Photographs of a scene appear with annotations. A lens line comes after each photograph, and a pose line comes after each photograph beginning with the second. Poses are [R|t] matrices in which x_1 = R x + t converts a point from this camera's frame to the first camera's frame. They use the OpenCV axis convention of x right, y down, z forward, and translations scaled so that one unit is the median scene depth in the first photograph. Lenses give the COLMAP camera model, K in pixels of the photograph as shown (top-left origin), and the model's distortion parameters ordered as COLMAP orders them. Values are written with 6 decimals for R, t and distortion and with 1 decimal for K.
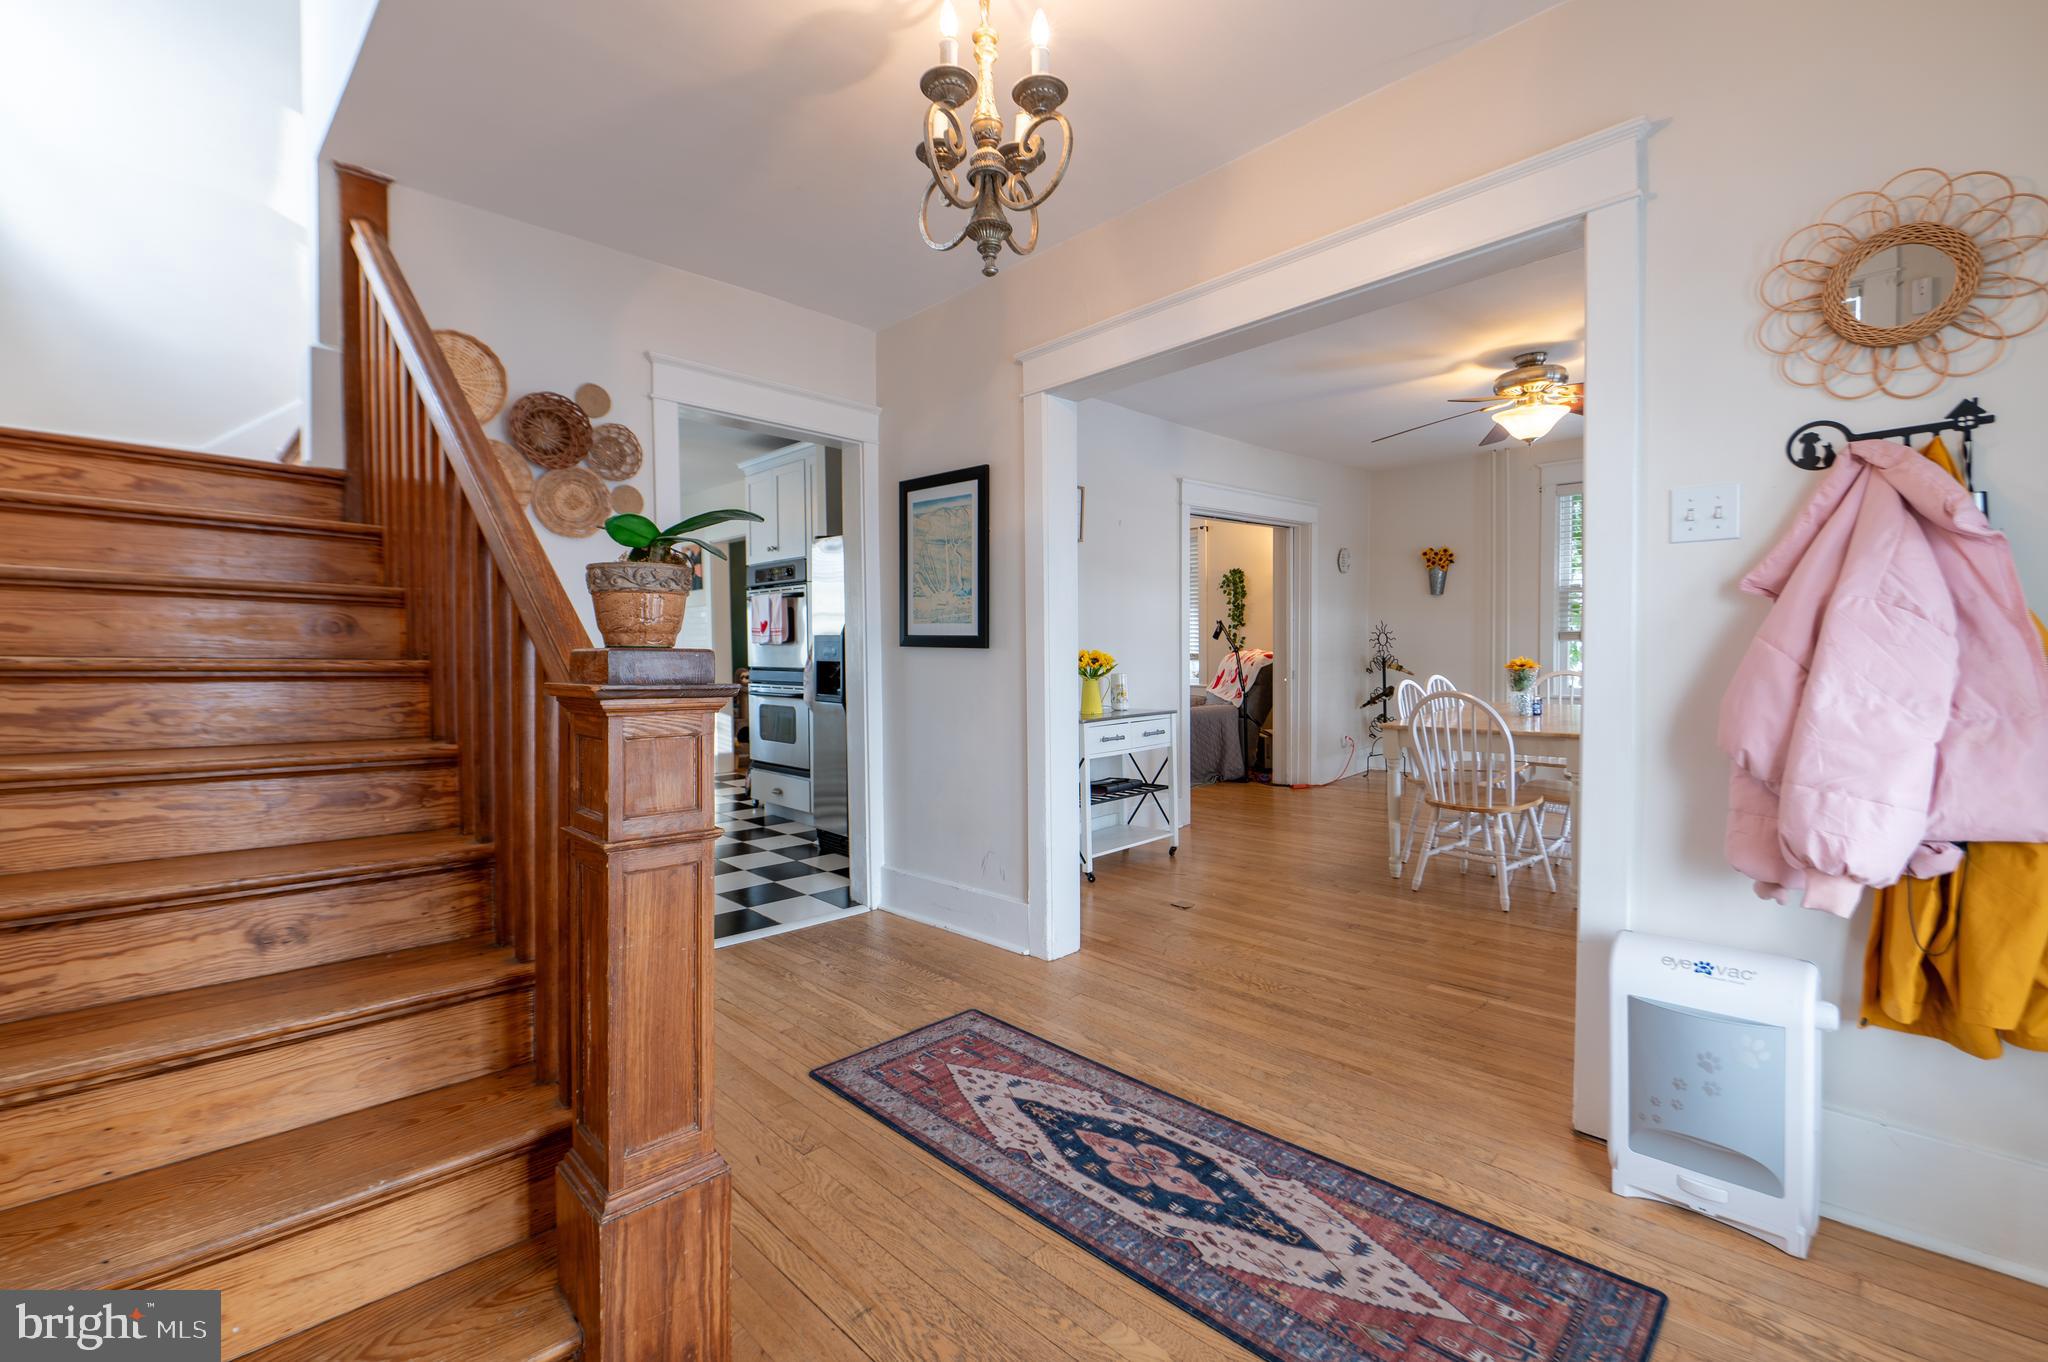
lens RADIAL K [[876.9, 0, 1017.1], [0, 876.9, 655.3], [0, 0, 1]] dist [-0.010212, -0.000790]
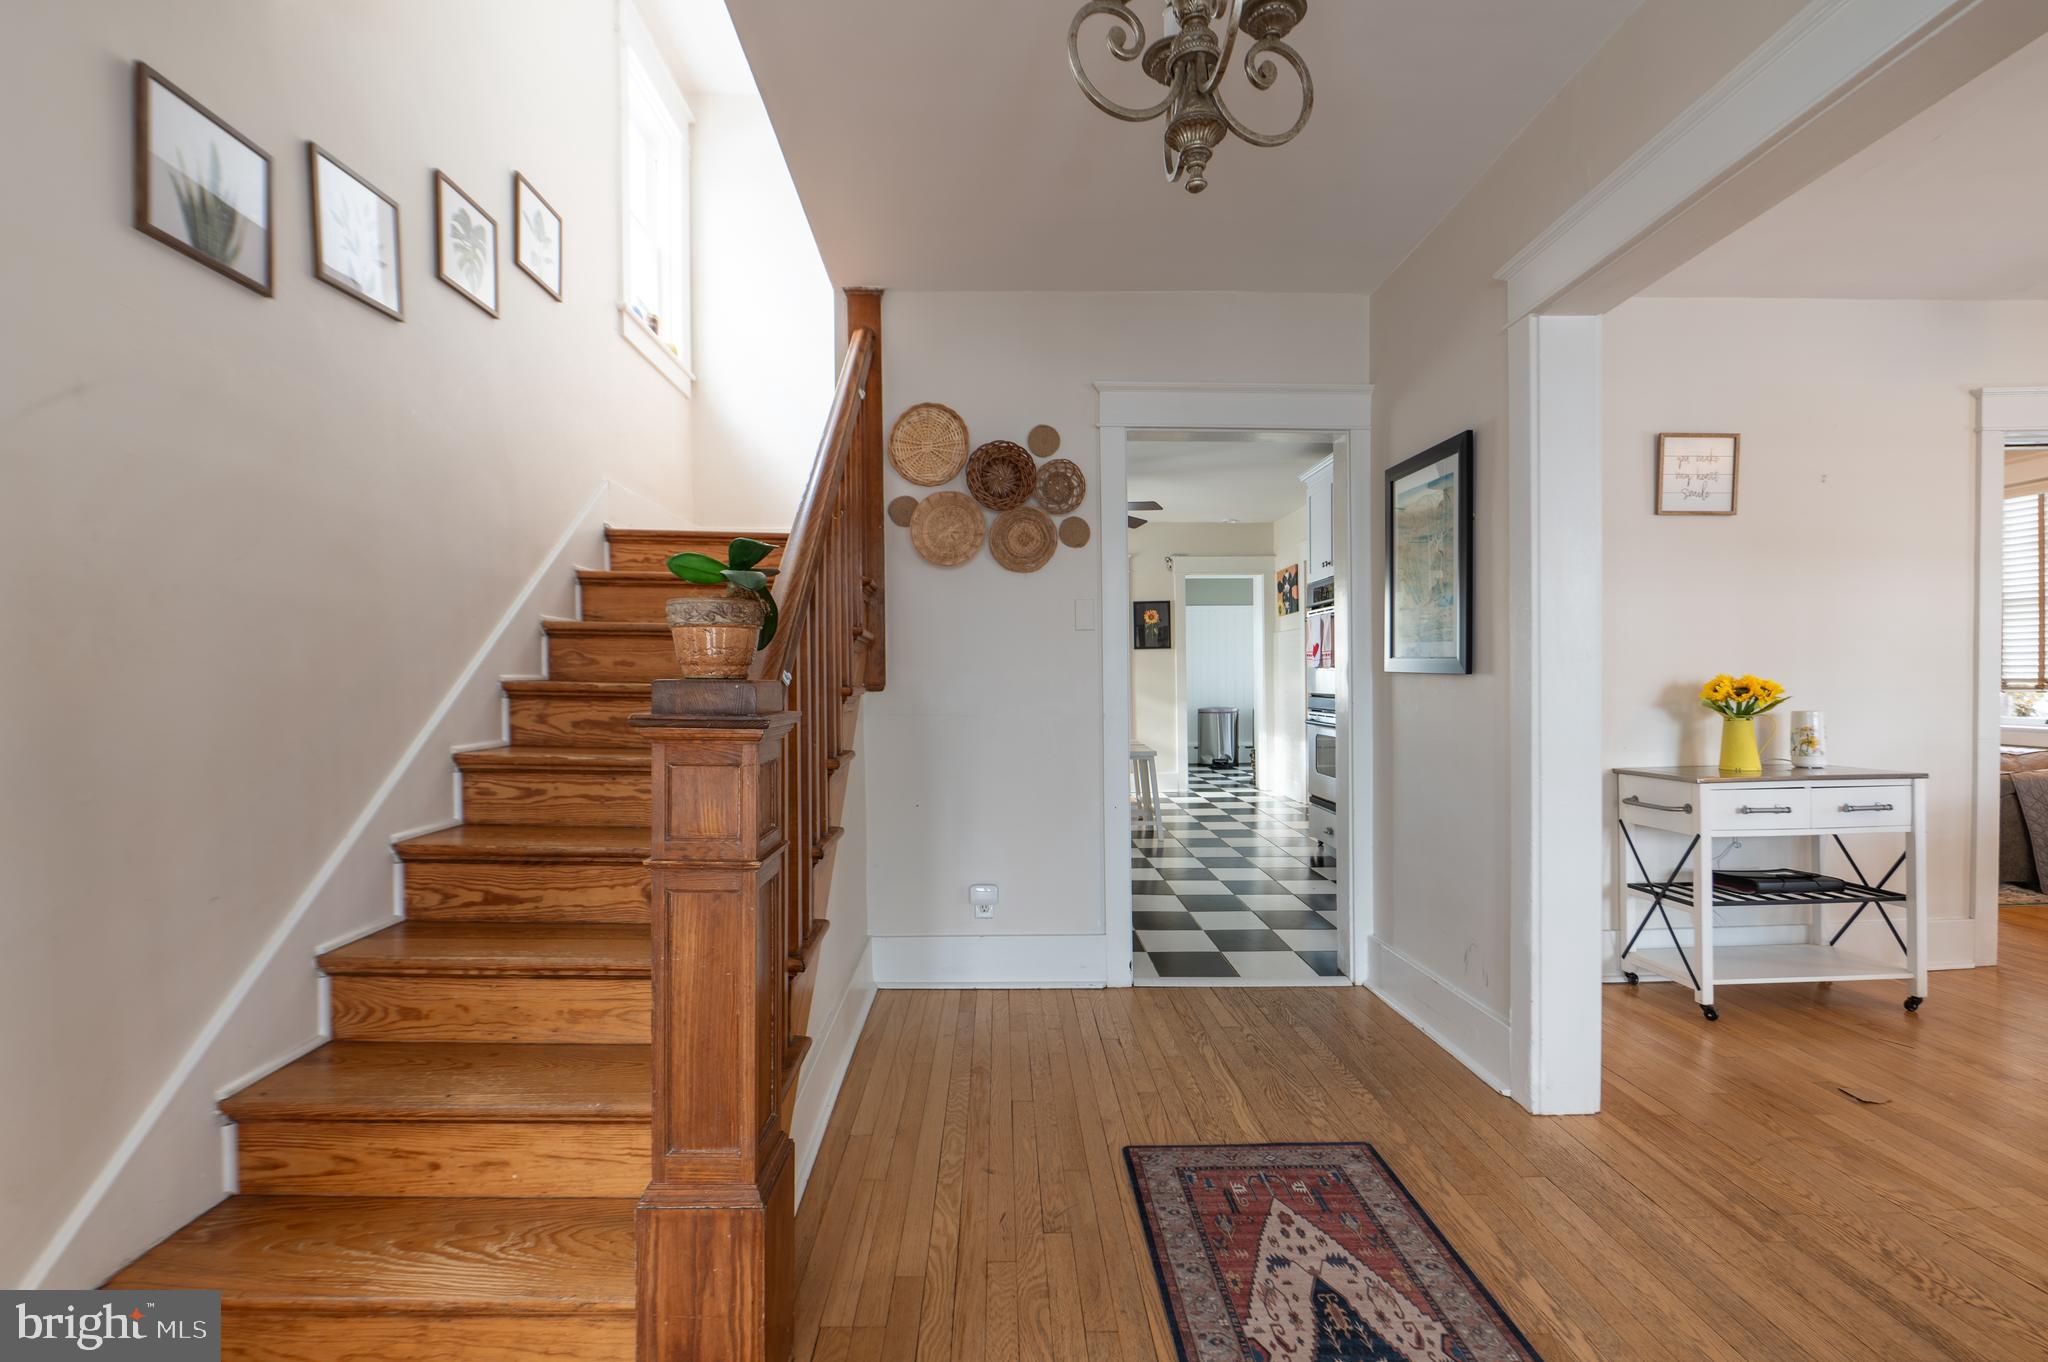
lens RADIAL K [[894.4, 0, 1024.0], [0, 894.4, 681.0], [0, 0, 1]] dist [-0.012371, -0.000331]
pose [[0.723057, 0.002919, -0.690782, 0.321314], [-0.001362, 0.999995, 0.002800, -0.005263], [0.690787, -0.001084, 0.723058, 0.266094]]
